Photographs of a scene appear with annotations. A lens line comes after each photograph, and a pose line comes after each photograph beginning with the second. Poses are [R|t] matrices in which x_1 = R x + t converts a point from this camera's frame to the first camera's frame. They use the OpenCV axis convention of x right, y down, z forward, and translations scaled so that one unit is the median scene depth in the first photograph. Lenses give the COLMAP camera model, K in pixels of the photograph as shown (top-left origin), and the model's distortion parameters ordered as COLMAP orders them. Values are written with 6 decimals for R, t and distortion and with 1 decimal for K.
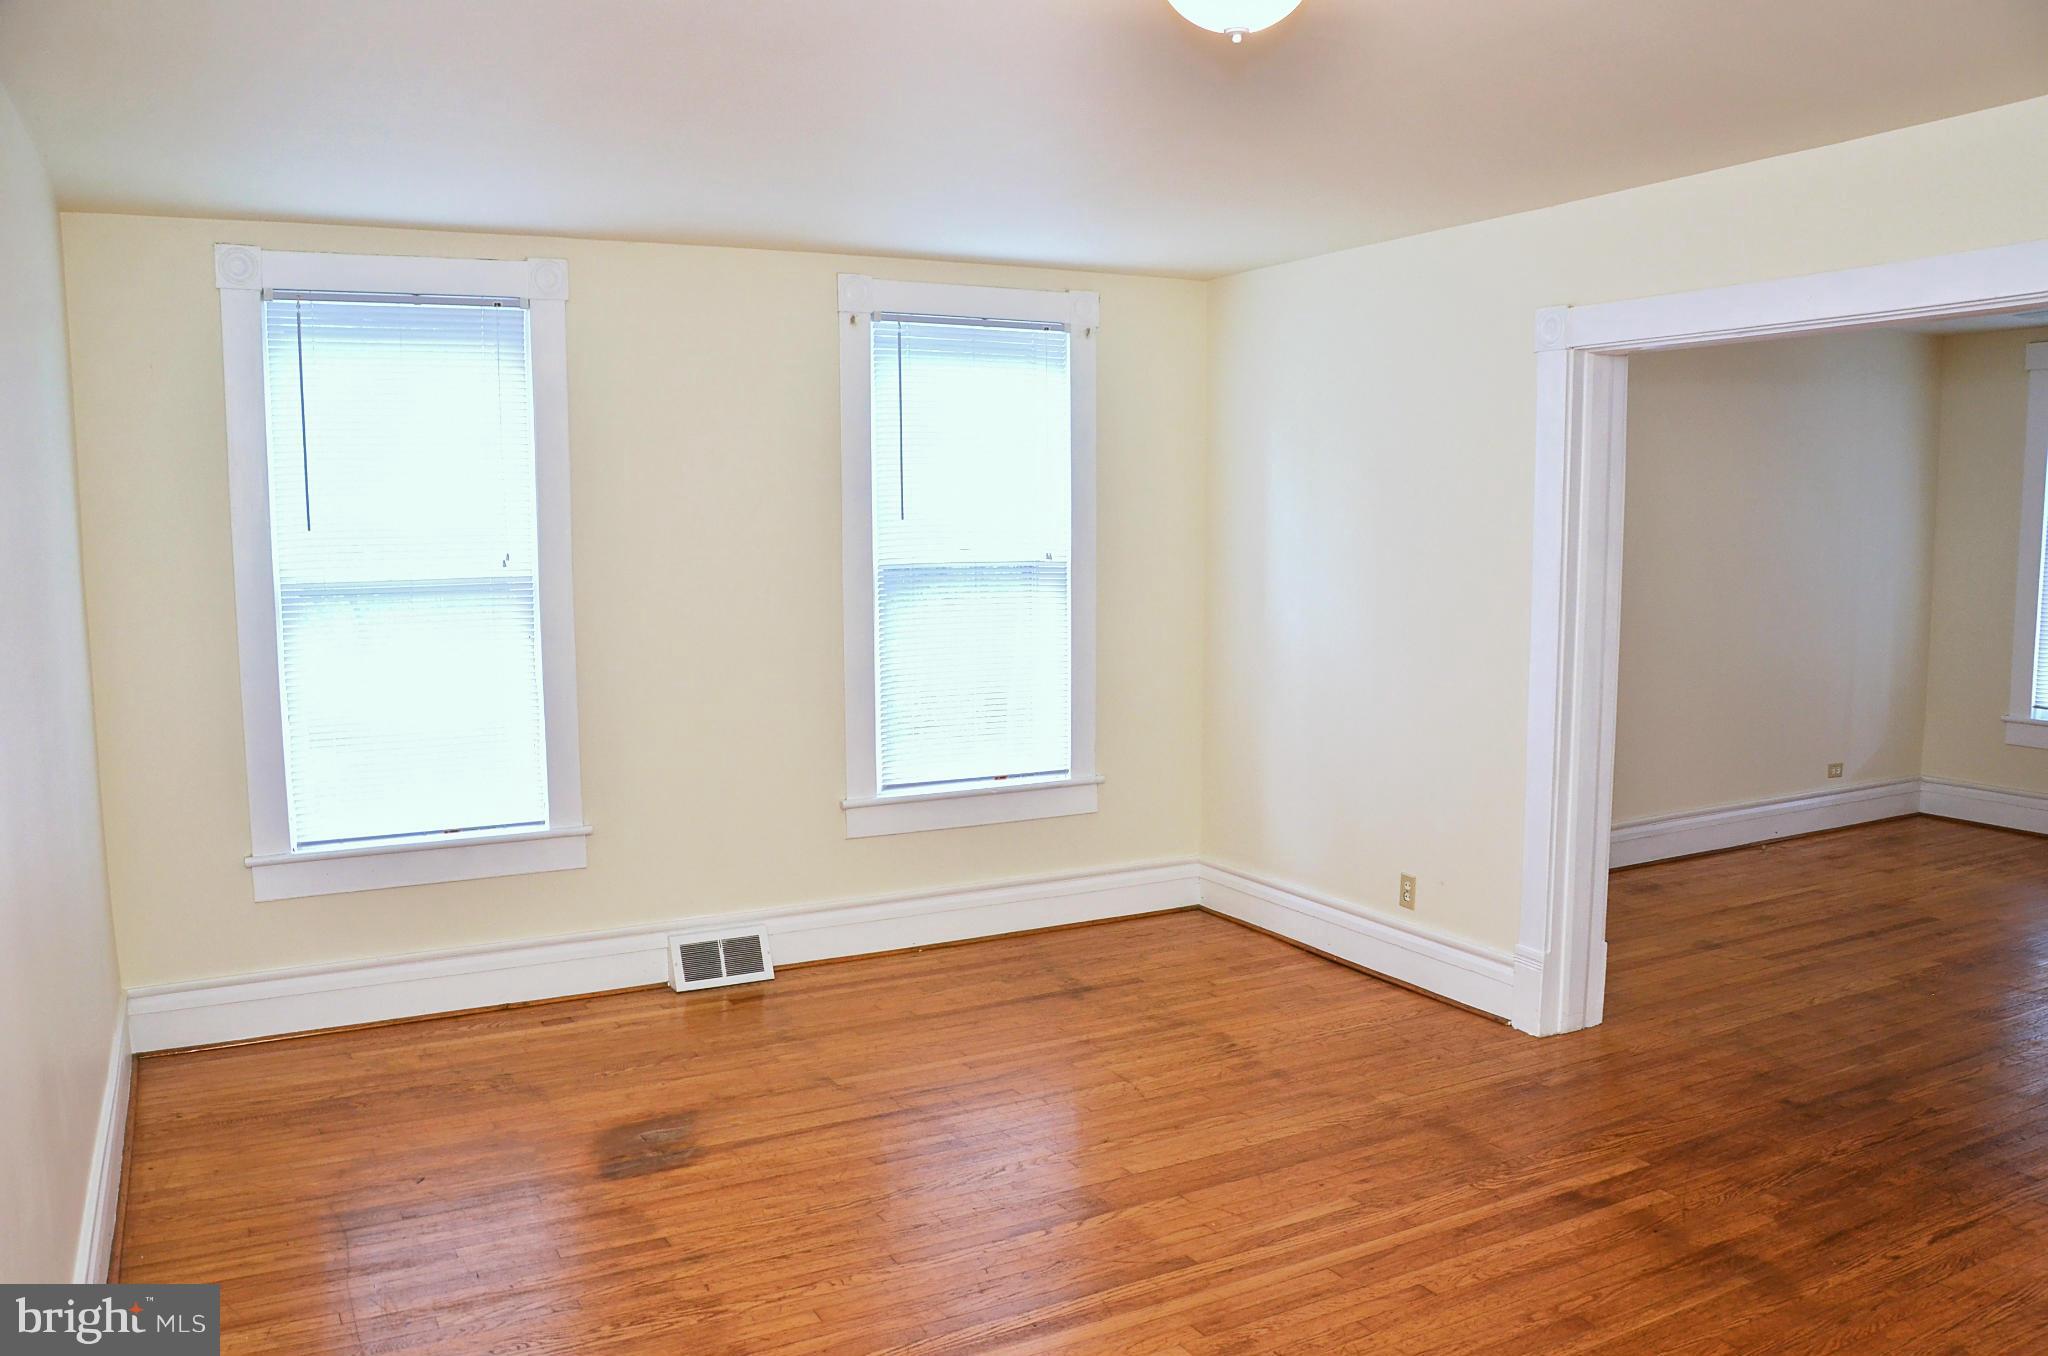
lens RADIAL K [[1592.6, 0, 1026.6], [0, 1592.6, 724.5], [0, 0, 1]] dist [-0.159592, 0.114794]
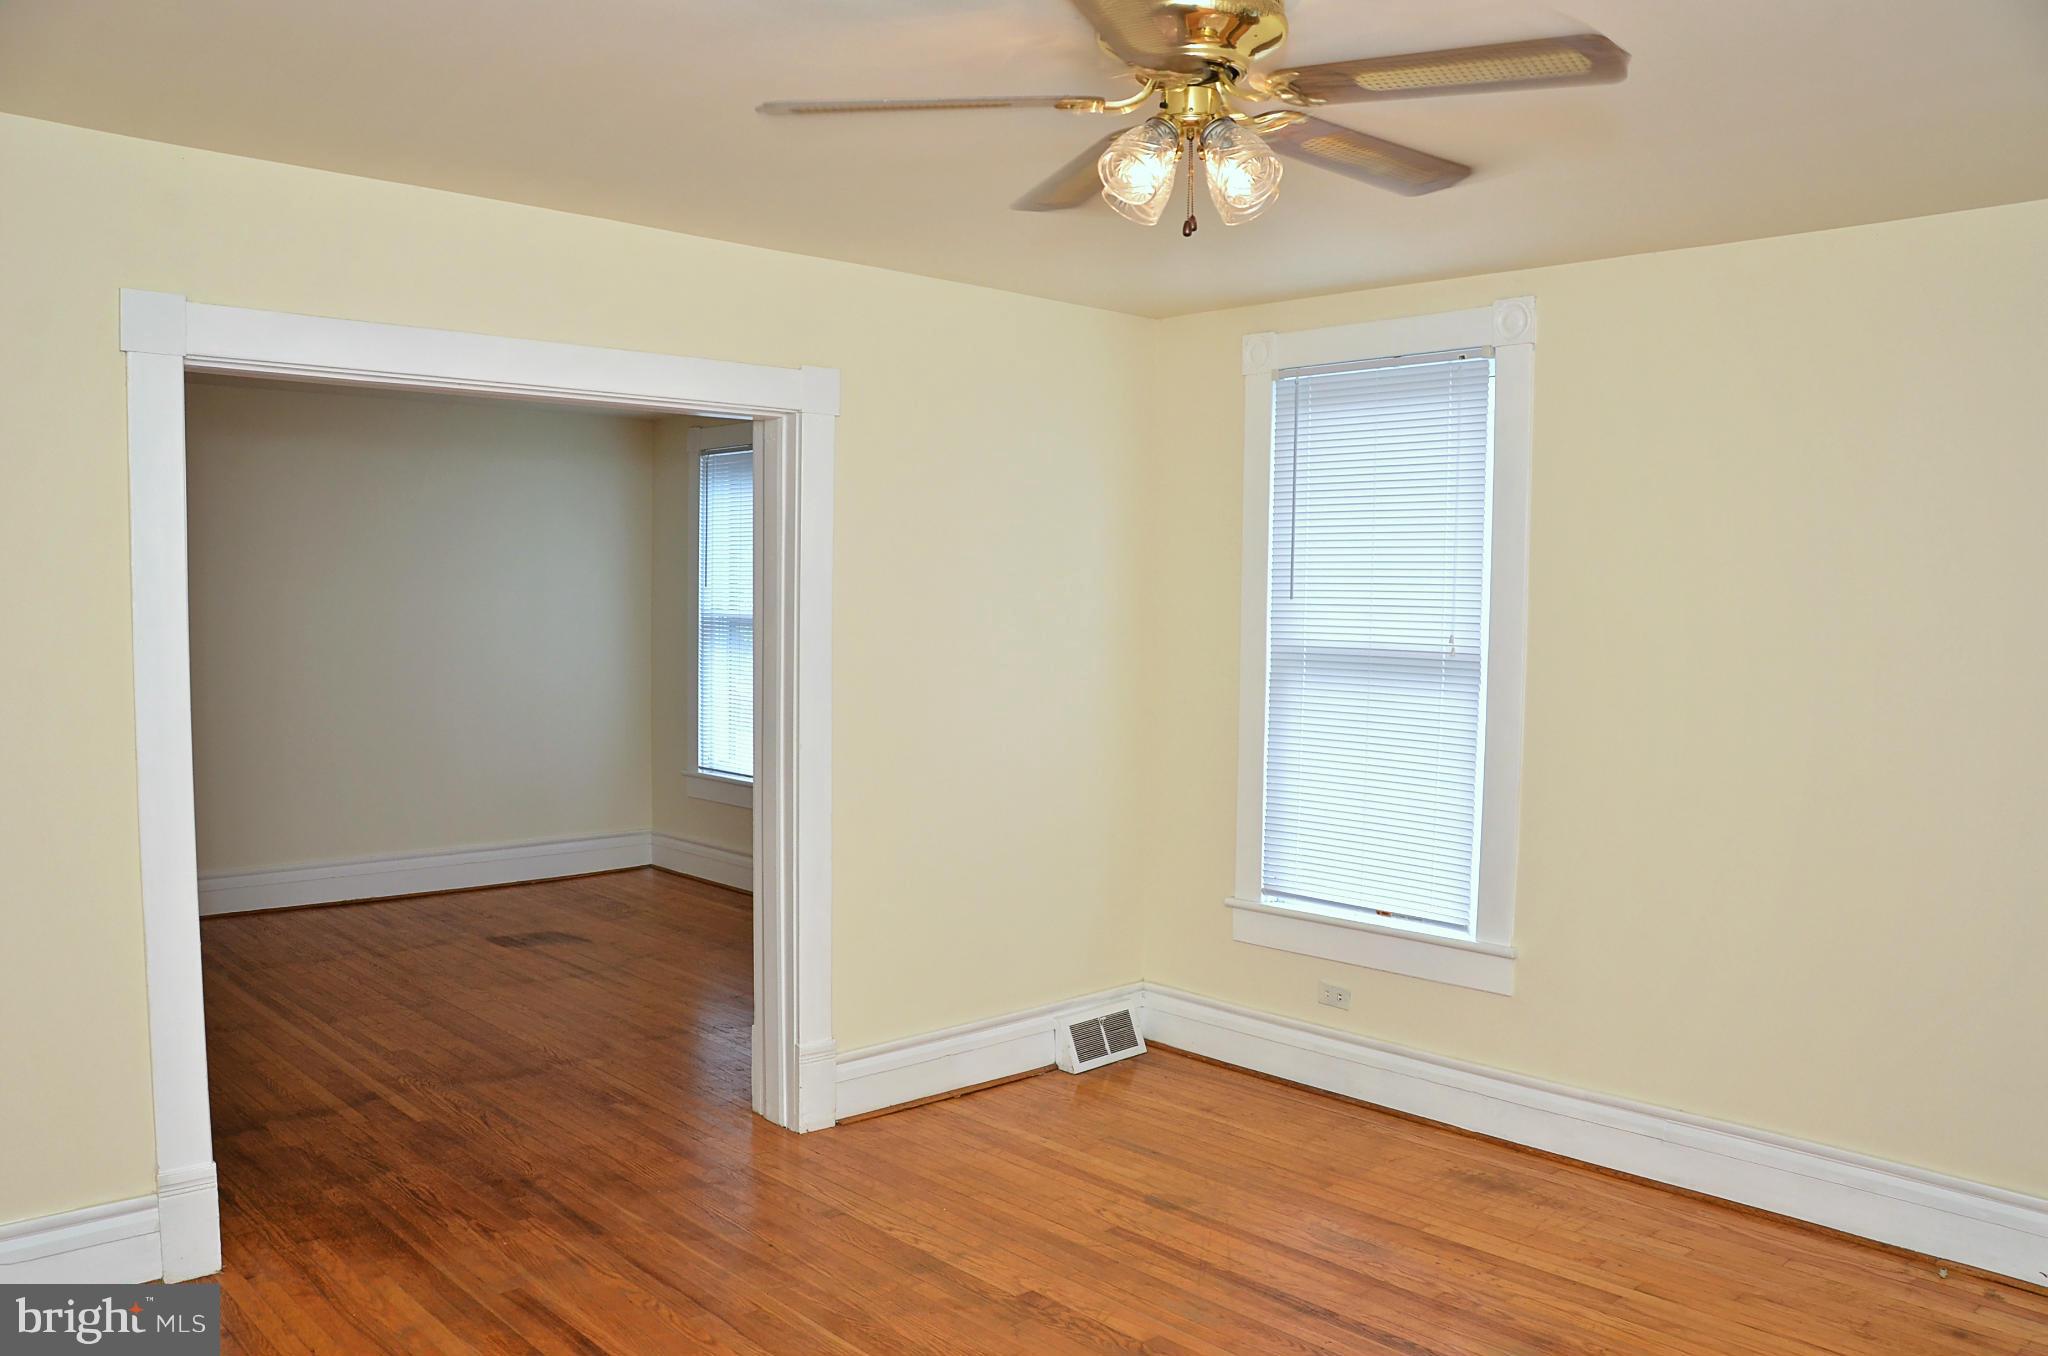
lens RADIAL K [[1592.6, 0, 1026.6], [0, 1592.6, 724.5], [0, 0, 1]] dist [-0.159592, 0.114794]
pose [[0.248900, 0.091289, -0.964217, 1.444008], [-0.141795, 0.988256, 0.056963, -0.135141], [0.958093, 0.122543, 0.258921, 0.966193]]
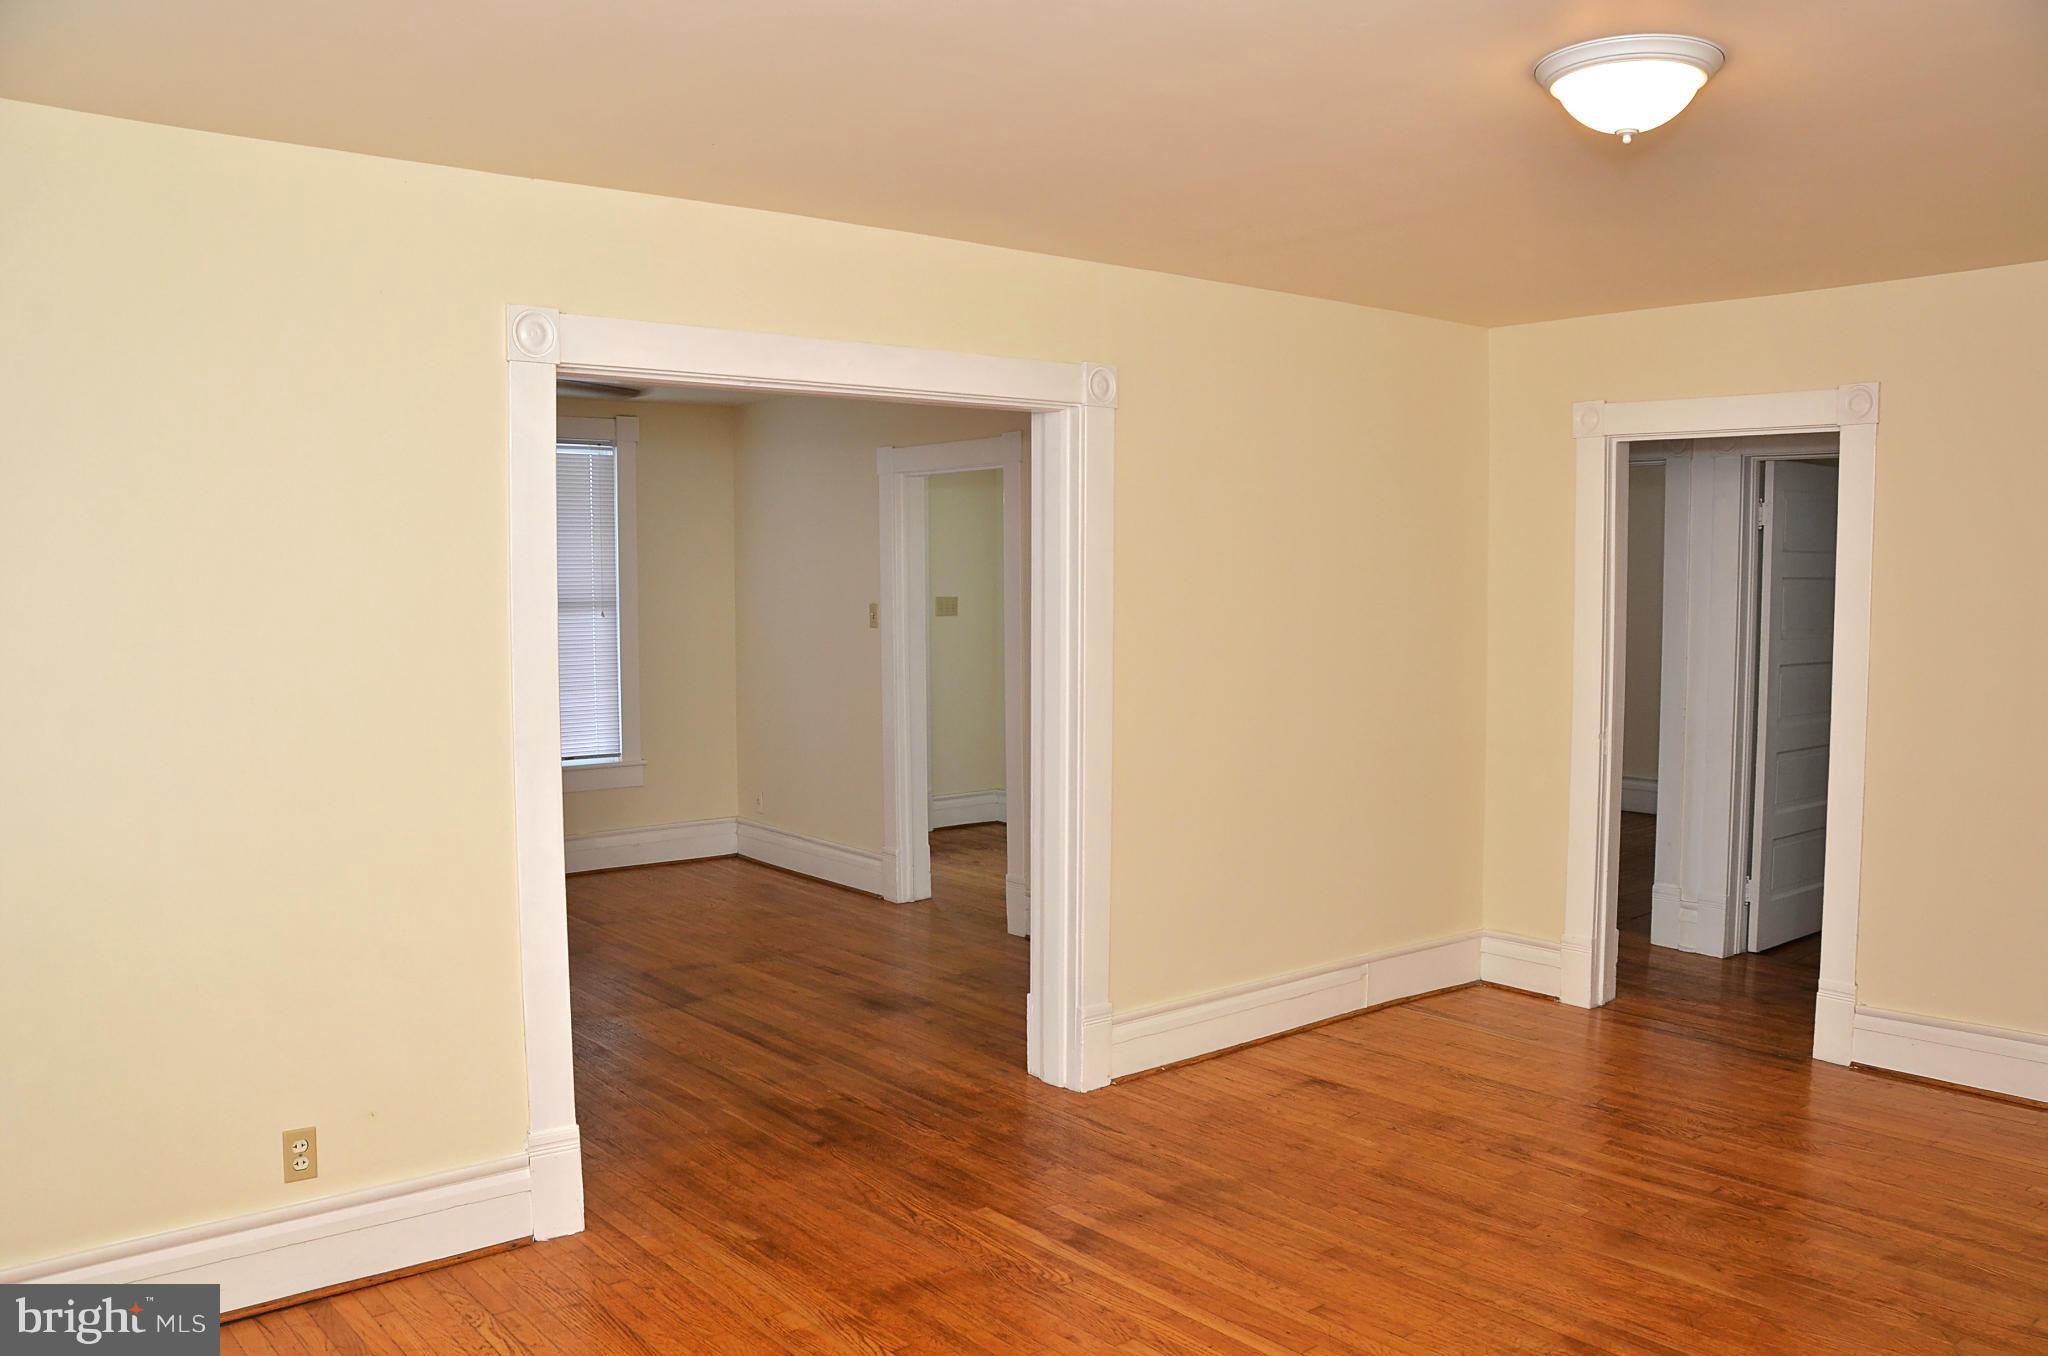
lens RADIAL K [[1618.4, 0, 1016.3], [0, 1618.4, 714.3], [0, 0, 1]] dist [-0.160907, 0.117917]
pose [[-0.191873, -0.078262, 0.978294, -0.524906], [0.133759, 0.985429, 0.105067, -0.123994], [-0.972262, 0.151015, -0.178609, 0.979351]]
